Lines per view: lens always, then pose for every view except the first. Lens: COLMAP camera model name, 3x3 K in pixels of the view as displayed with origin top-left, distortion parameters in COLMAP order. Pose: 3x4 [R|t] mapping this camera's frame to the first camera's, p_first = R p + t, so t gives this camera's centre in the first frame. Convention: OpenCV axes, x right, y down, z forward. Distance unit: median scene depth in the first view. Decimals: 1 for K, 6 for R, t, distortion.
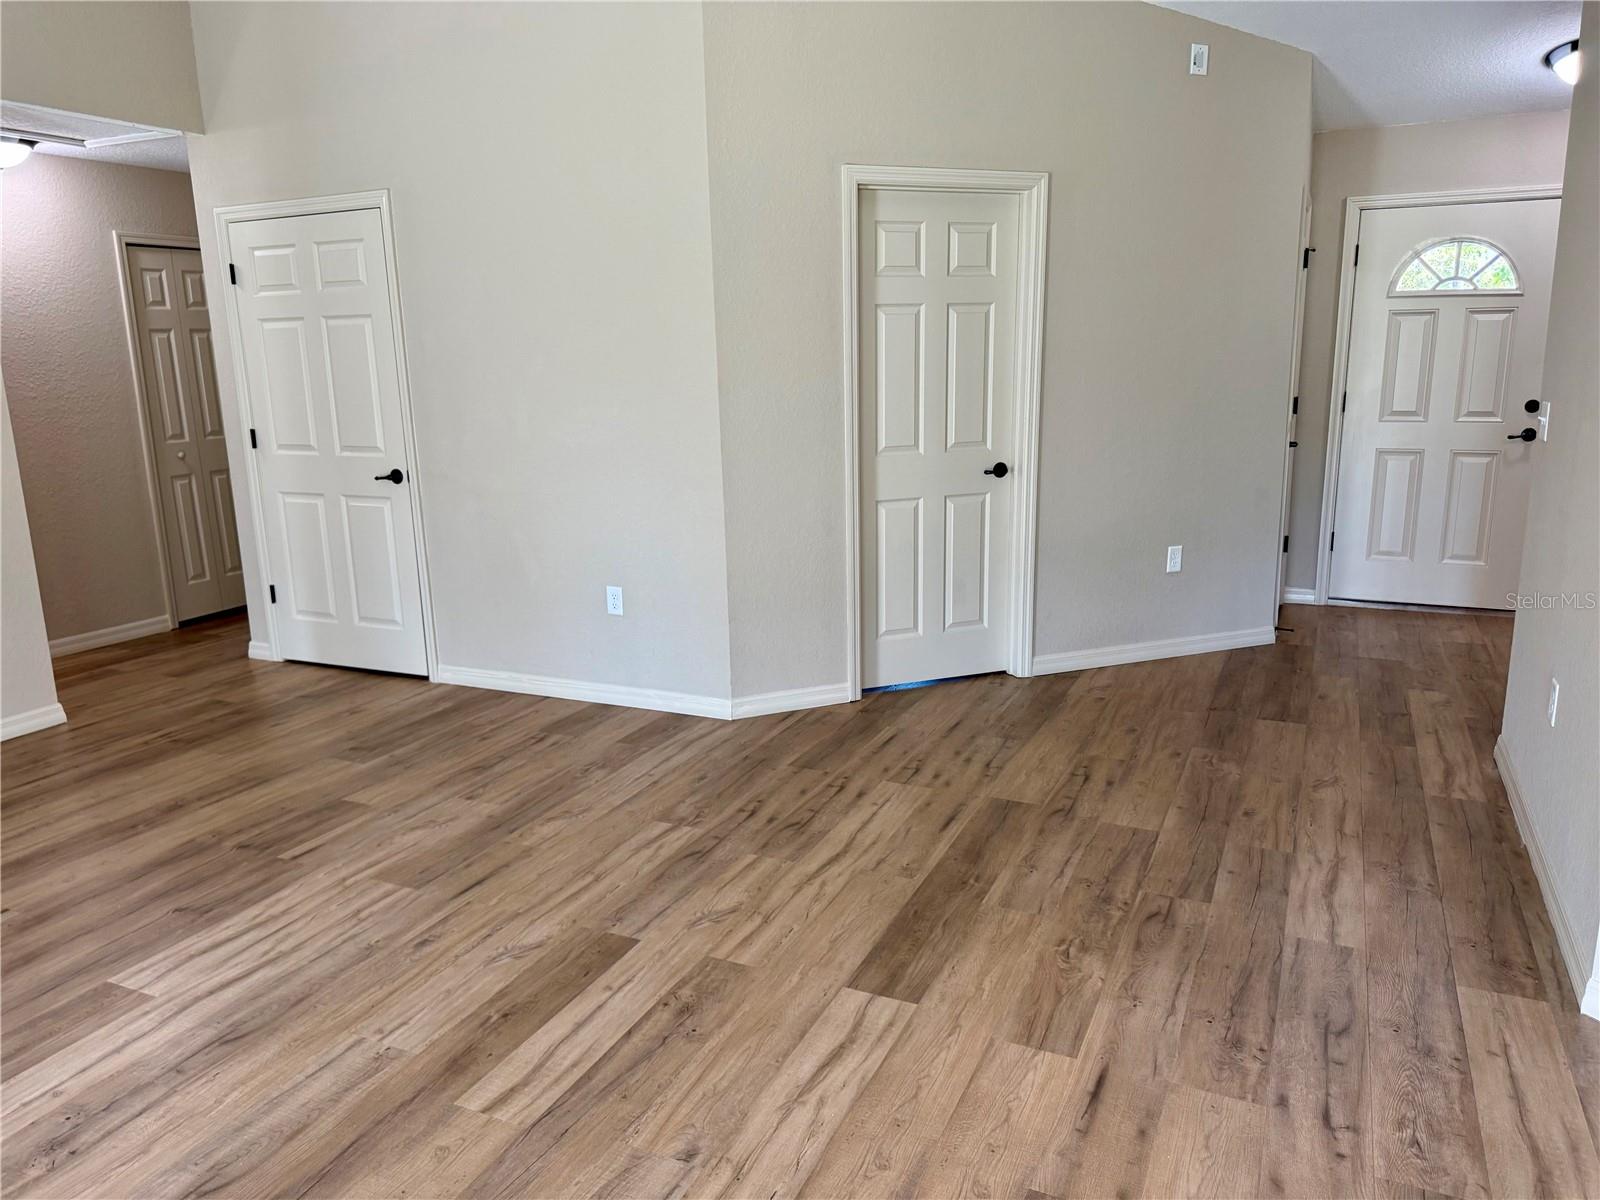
lens RADIAL K [[1127.0, 0, 802.1], [0, 1127.0, 601.1], [0, 0, 1]] dist [0.009796, -0.007619]
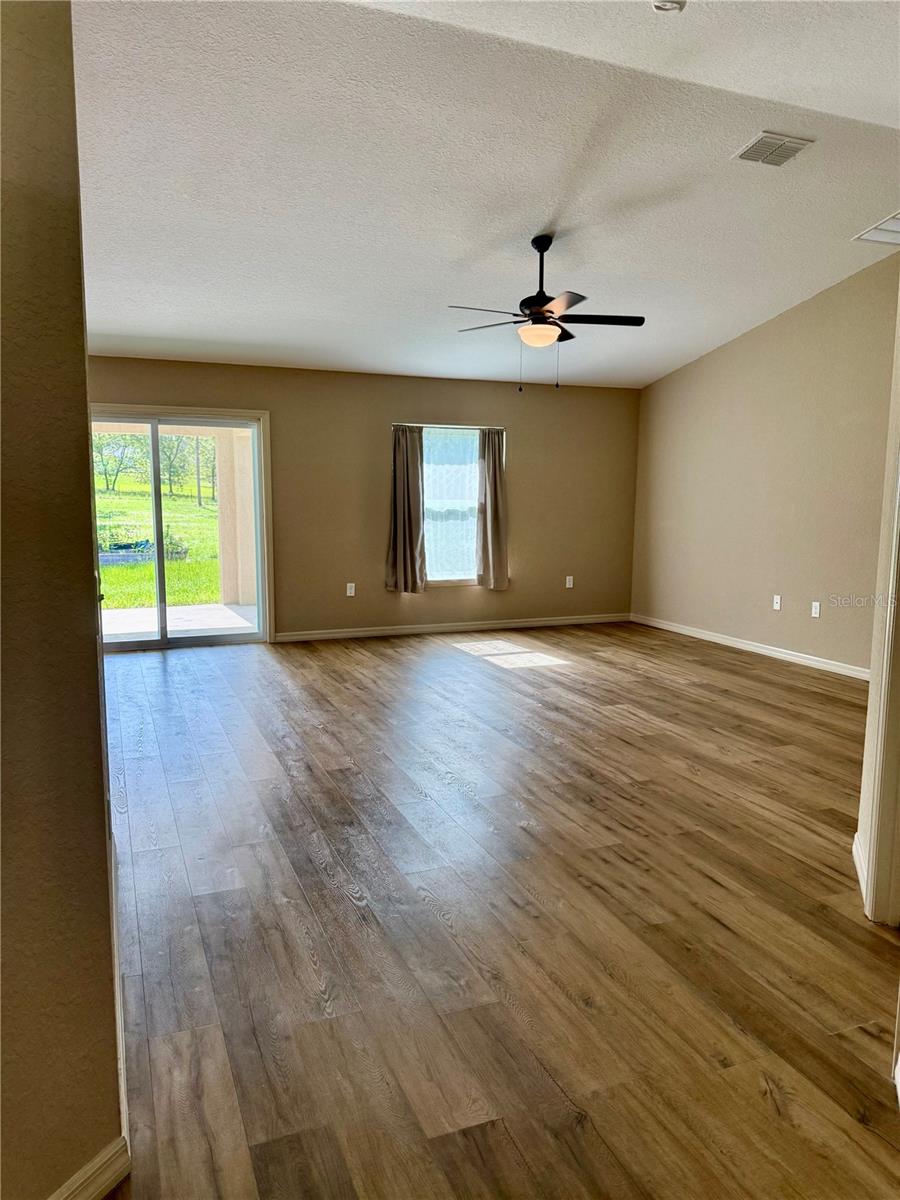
lens RADIAL K [[845.2, 0, 451.1], [0, 845.2, 600.7], [0, 0, 1]] dist [0.009796, -0.007619]
pose [[-0.677168, 0.118325, -0.726252, 0.835737], [-0.150642, 0.943789, 0.294228, -0.324716], [0.720243, 0.308646, -0.621279, 1.387517]]
